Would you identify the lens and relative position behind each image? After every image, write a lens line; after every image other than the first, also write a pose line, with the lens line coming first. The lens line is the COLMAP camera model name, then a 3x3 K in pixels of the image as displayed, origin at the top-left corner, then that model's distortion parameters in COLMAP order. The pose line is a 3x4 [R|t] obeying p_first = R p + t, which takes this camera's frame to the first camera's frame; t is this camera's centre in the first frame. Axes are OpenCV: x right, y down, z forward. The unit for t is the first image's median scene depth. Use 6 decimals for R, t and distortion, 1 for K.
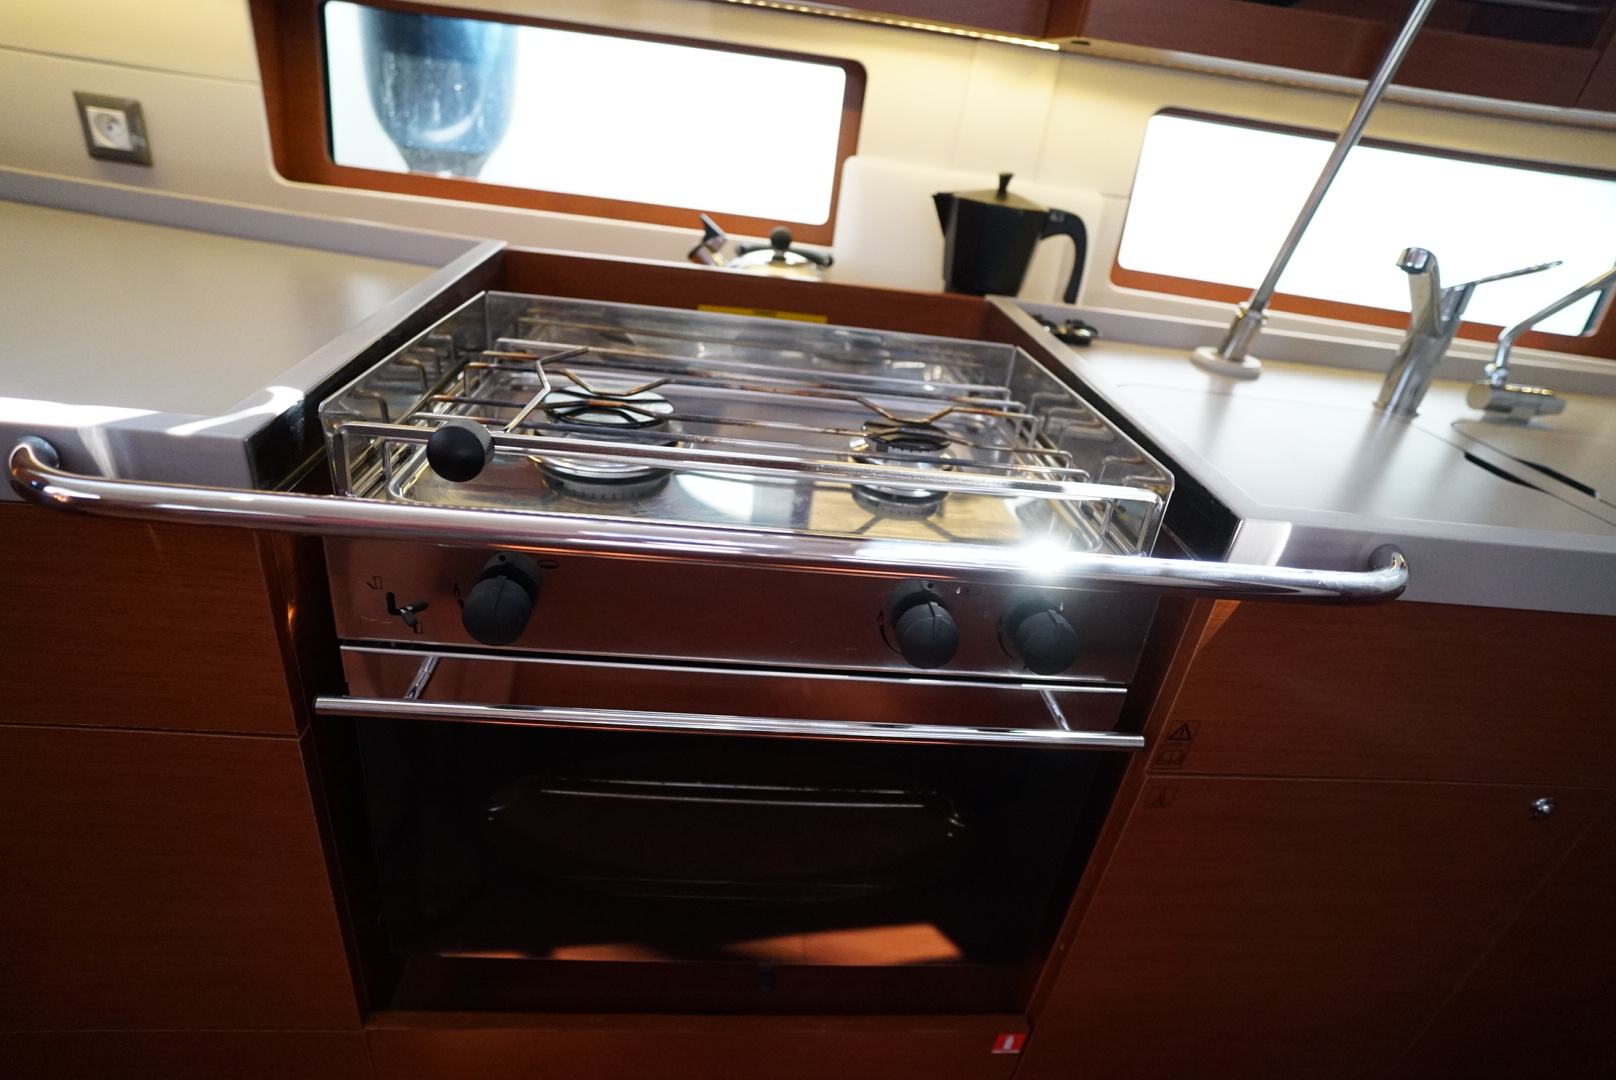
lens RADIAL K [[844.7, 0, 795.5], [0, 844.7, 536.7], [0, 0, 1]] dist [-0.074447, 0.040296]
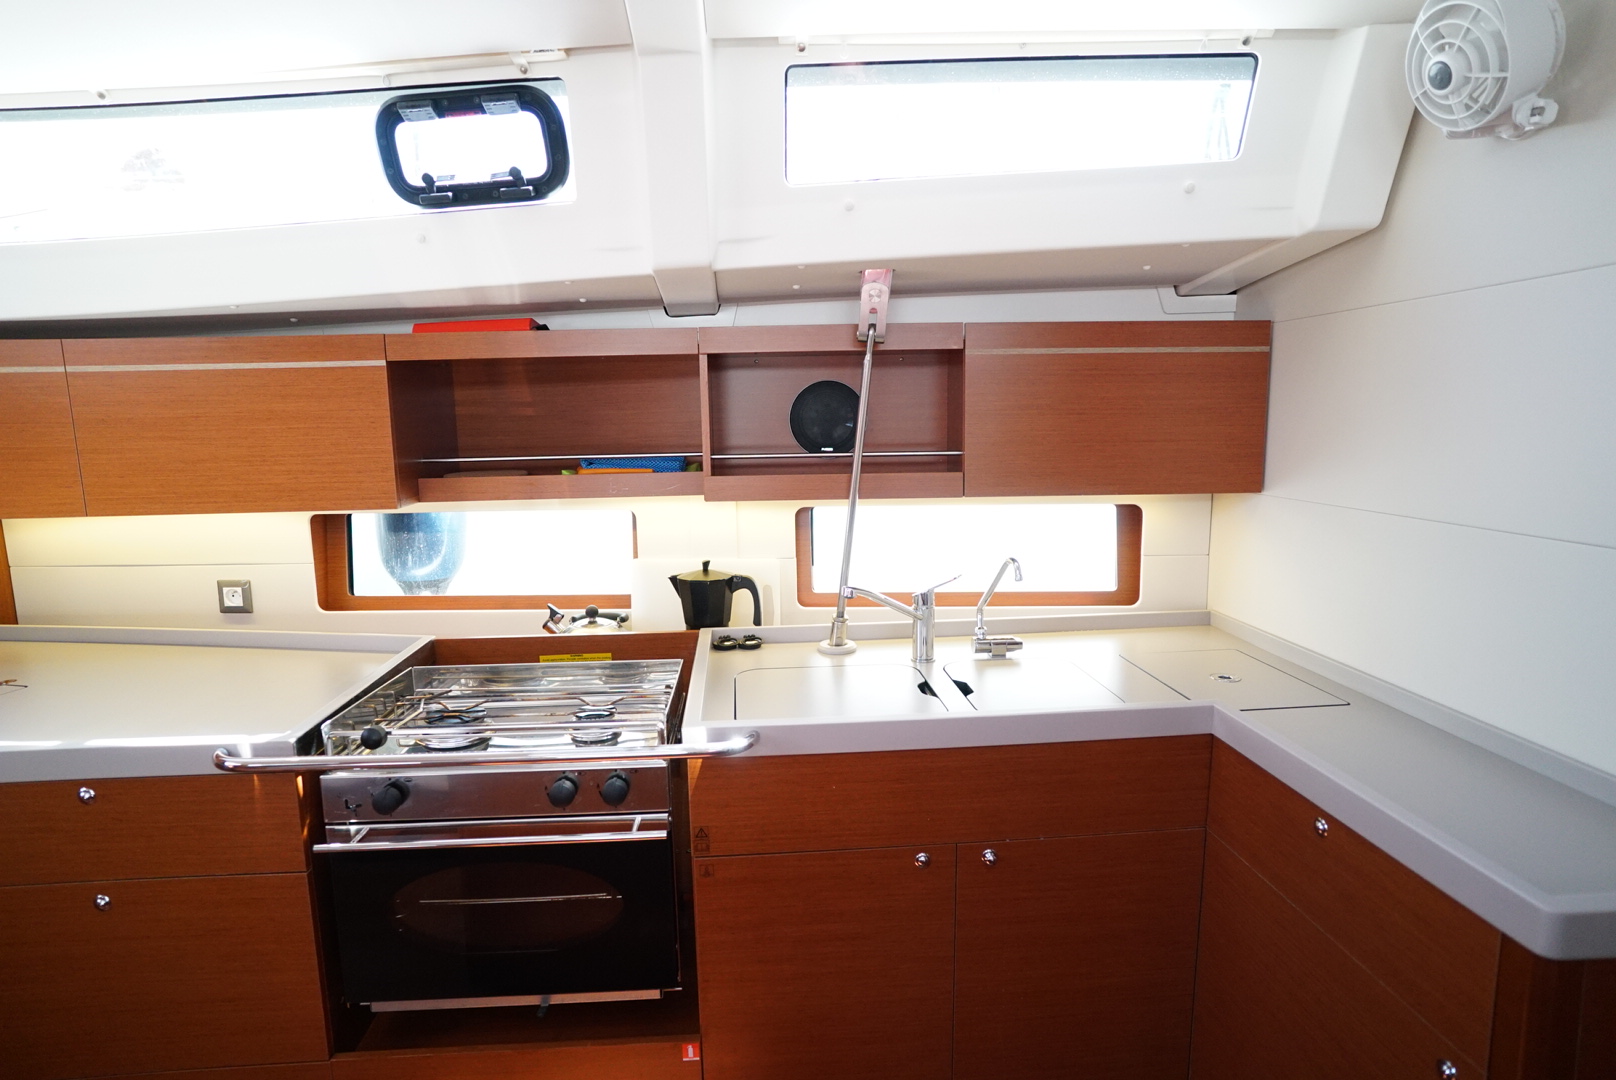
lens RADIAL K [[844.7, 0, 795.5], [0, 844.7, 536.7], [0, 0, 1]] dist [-0.074447, 0.040296]
pose [[0.990444, -0.136307, -0.021012, 0.521967], [0.120796, 0.930882, -0.344770, 0.181977], [0.066554, 0.338937, 0.938452, -0.776738]]
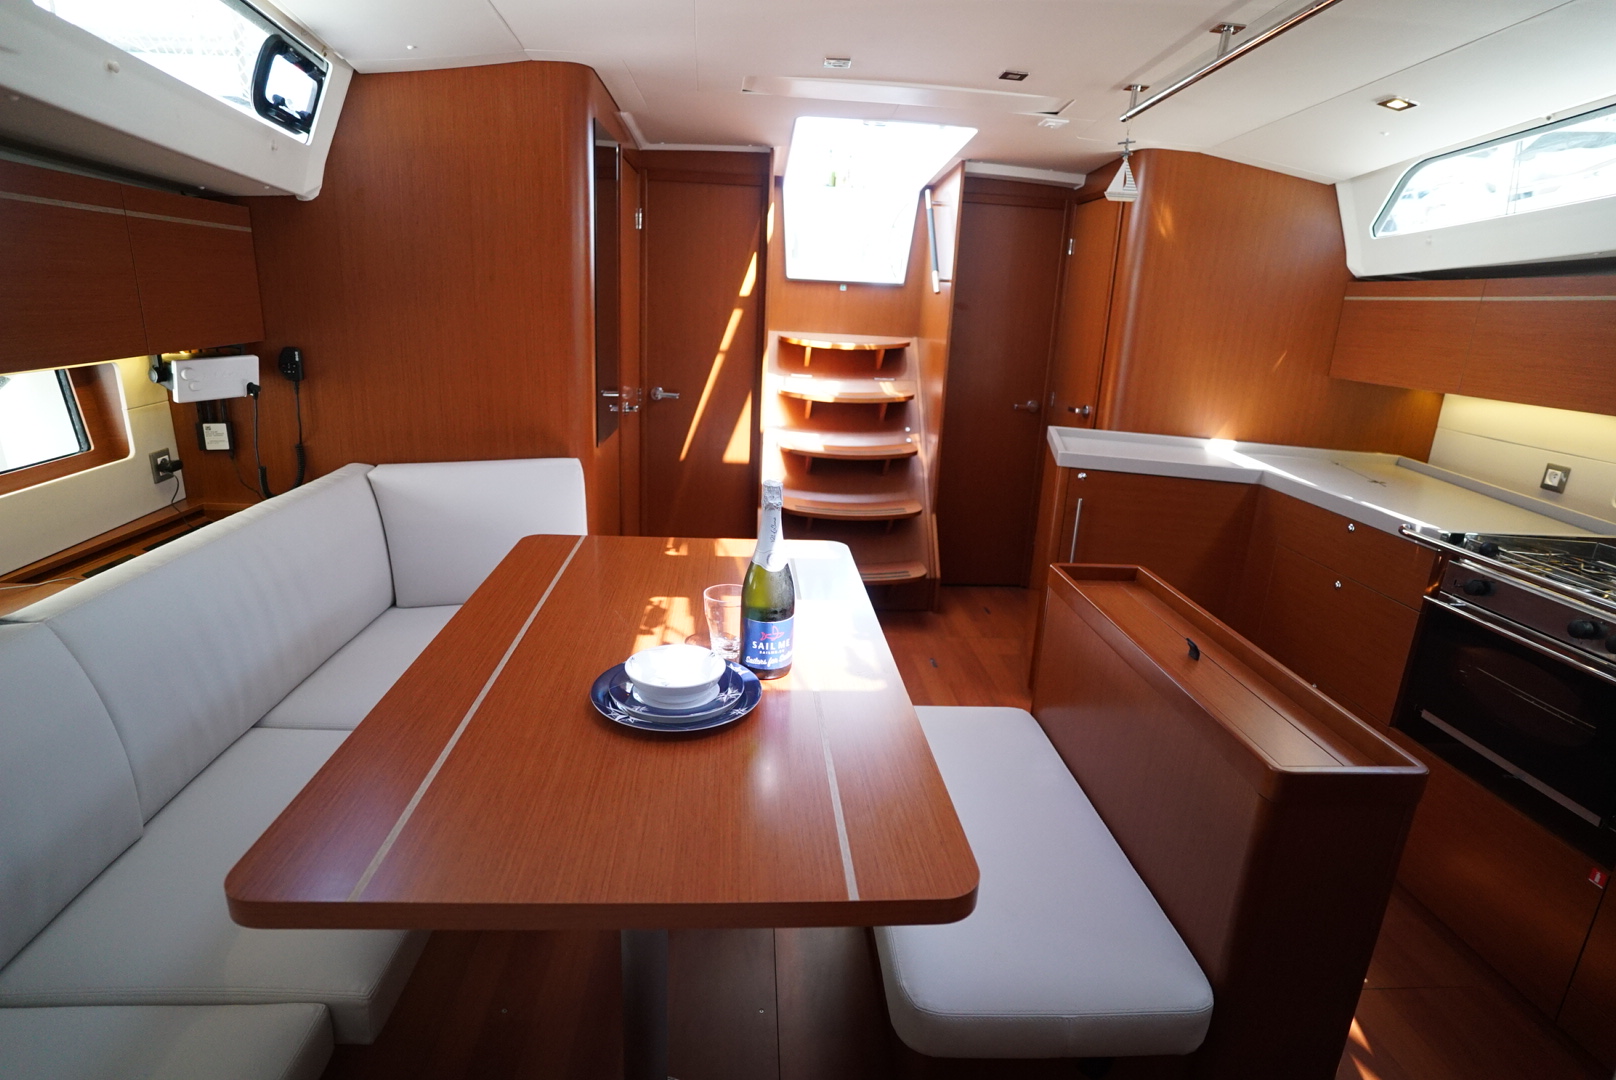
lens RADIAL K [[844.7, 0, 795.5], [0, 844.7, 536.7], [0, 0, 1]] dist [-0.074447, 0.040296]
pose [[-0.015422, 0.155089, -0.987780, 1.763767], [-0.519573, 0.842805, 0.140439, 0.514553], [0.854287, 0.515390, 0.067582, -1.075751]]
